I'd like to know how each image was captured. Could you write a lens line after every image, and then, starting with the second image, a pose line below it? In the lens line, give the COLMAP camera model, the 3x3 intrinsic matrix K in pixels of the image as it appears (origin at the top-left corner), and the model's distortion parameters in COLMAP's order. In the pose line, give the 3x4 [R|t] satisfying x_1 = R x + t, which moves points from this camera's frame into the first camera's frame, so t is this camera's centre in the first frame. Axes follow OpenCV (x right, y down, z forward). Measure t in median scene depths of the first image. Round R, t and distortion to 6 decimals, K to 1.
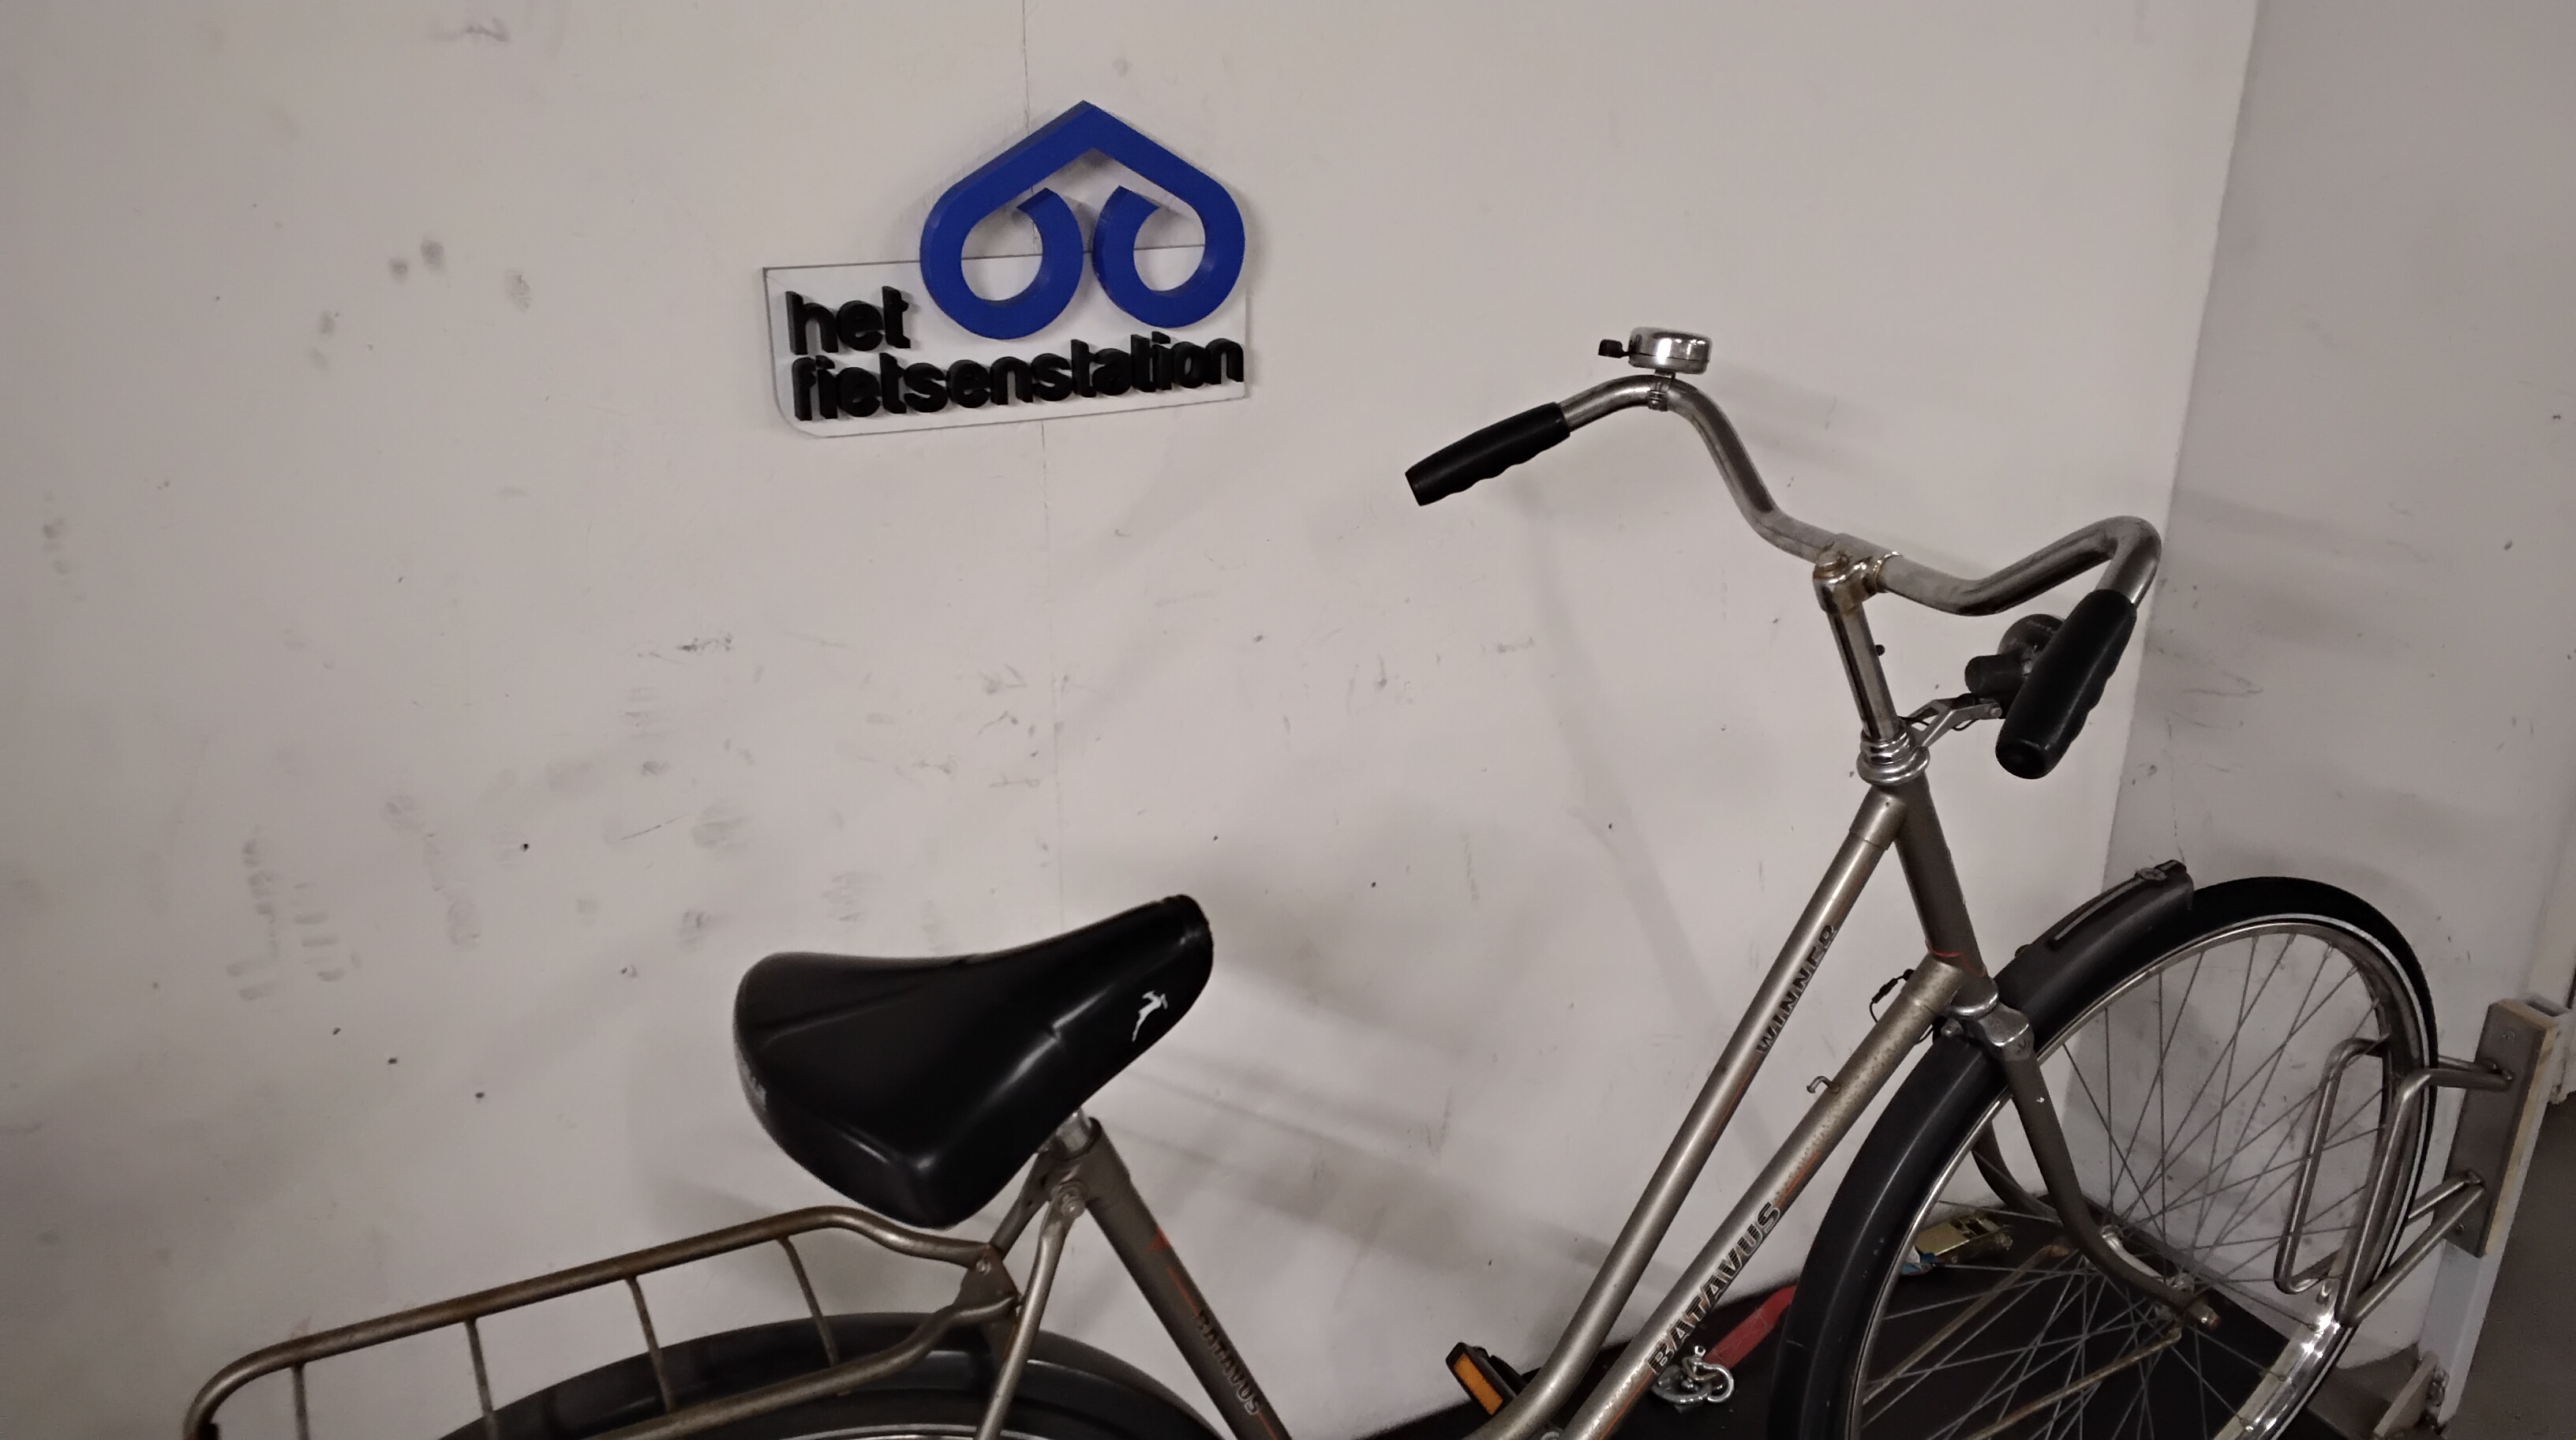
lens RADIAL K [[2030.5, 0, 1303.1], [0, 2030.5, 723.5], [0, 0, 1]] dist [0.114753, -0.179800]
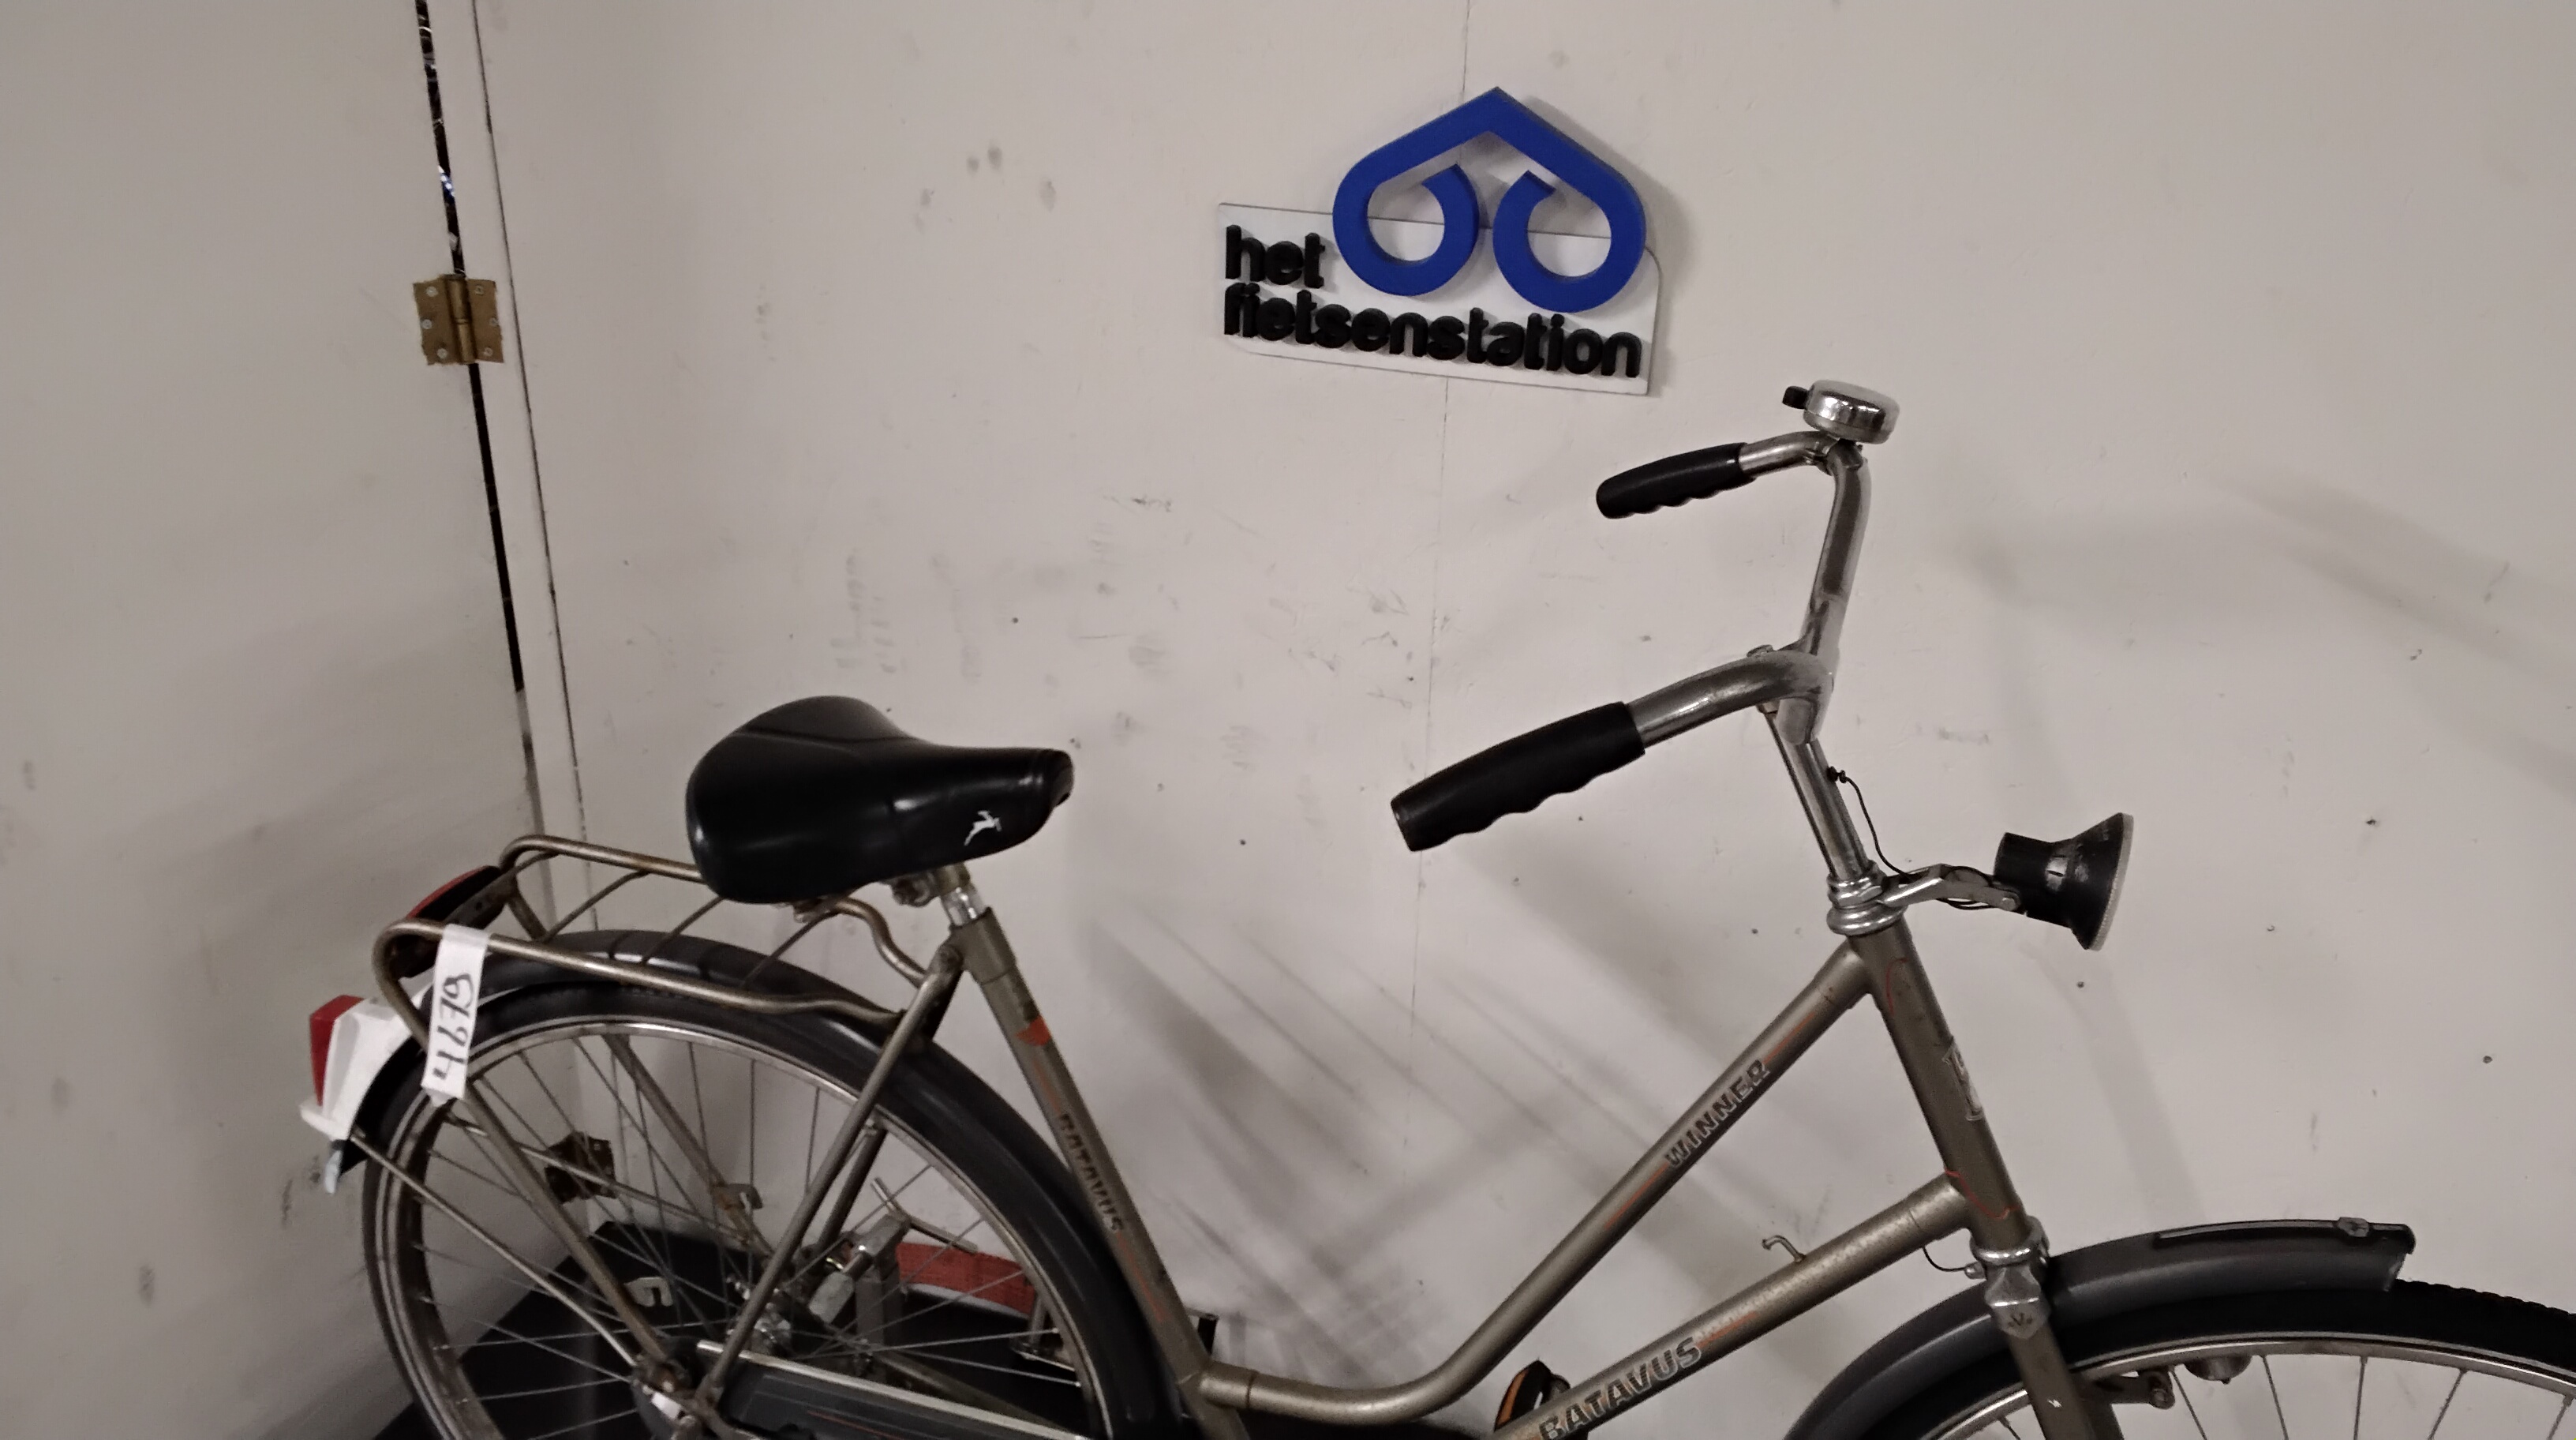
lens RADIAL K [[2022.8, 0, 1307.2], [0, 2022.8, 722.8], [0, 0, 1]] dist [0.114242, -0.168855]
pose [[0.689580, 0.292958, -0.662311, 0.628362], [-0.287129, 0.950176, 0.121338, -0.088628], [0.664859, 0.106496, 0.739339, 0.178296]]
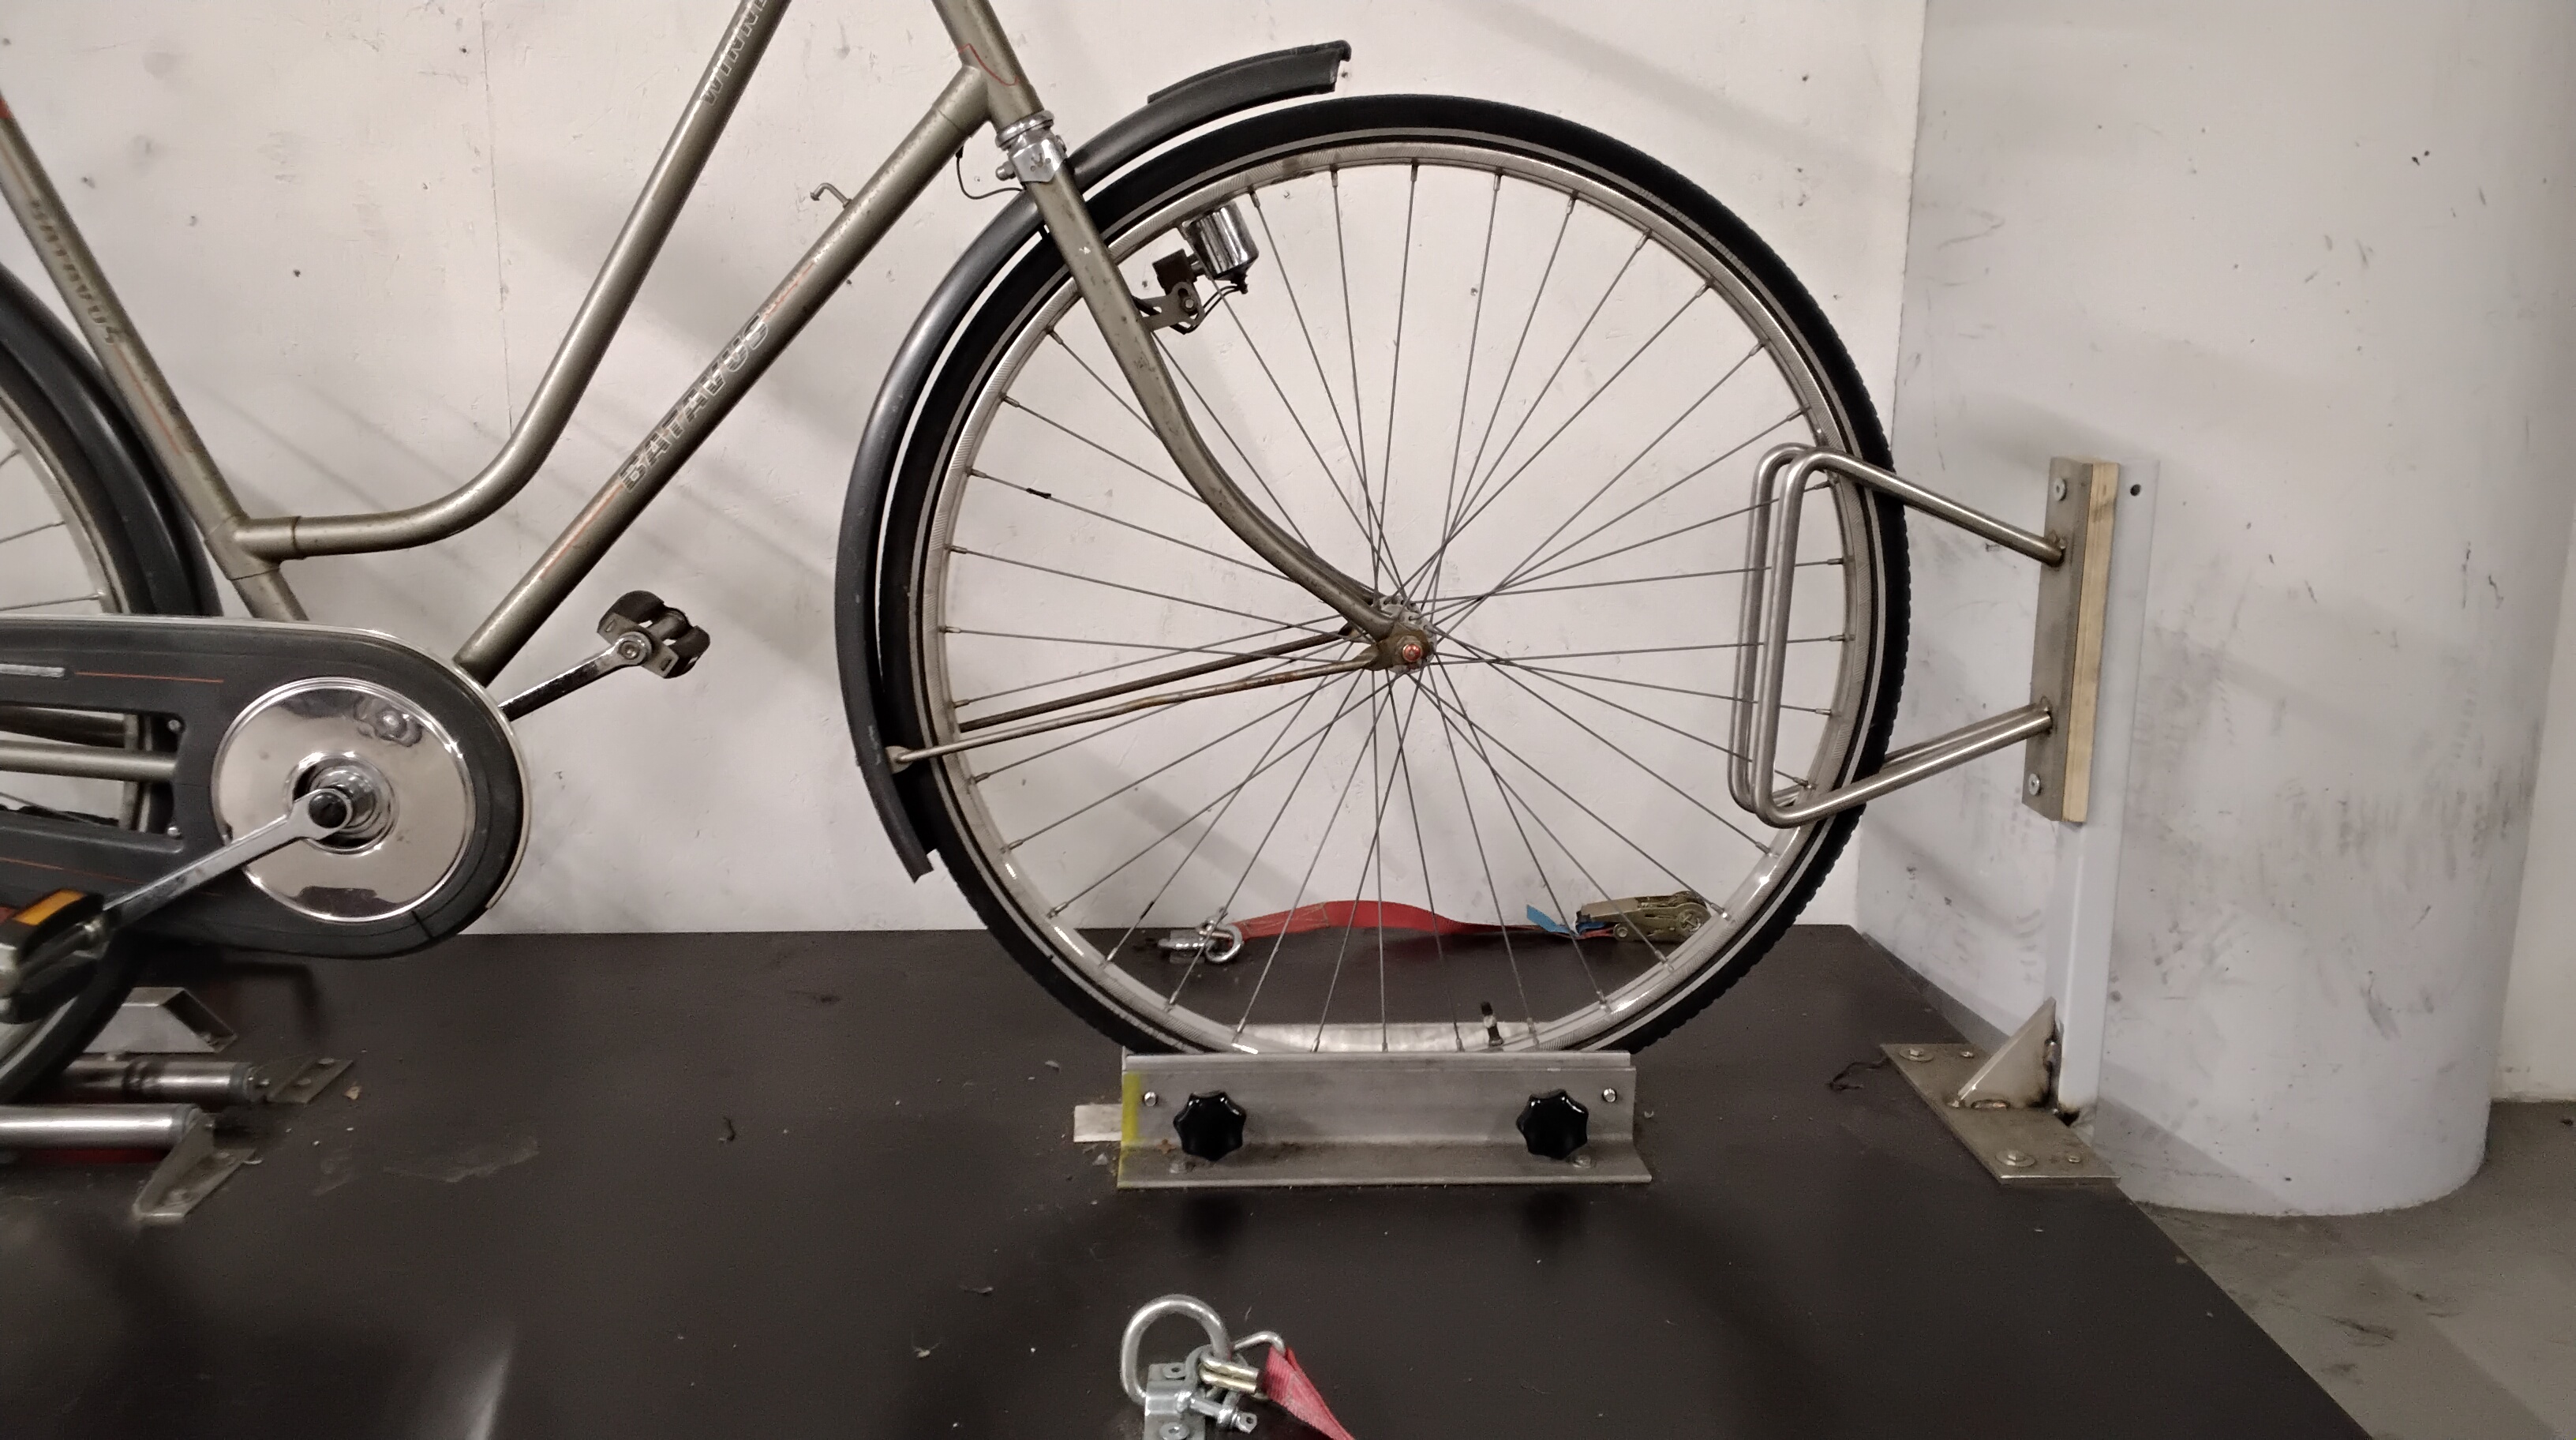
lens RADIAL K [[2022.8, 0, 1307.2], [0, 2022.8, 722.8], [0, 0, 1]] dist [0.114242, -0.168855]
pose [[0.907107, 0.086431, -0.411930, 0.838568], [-0.160144, 0.975954, -0.147877, 0.504288], [0.389244, 0.200108, 0.899136, 0.303805]]
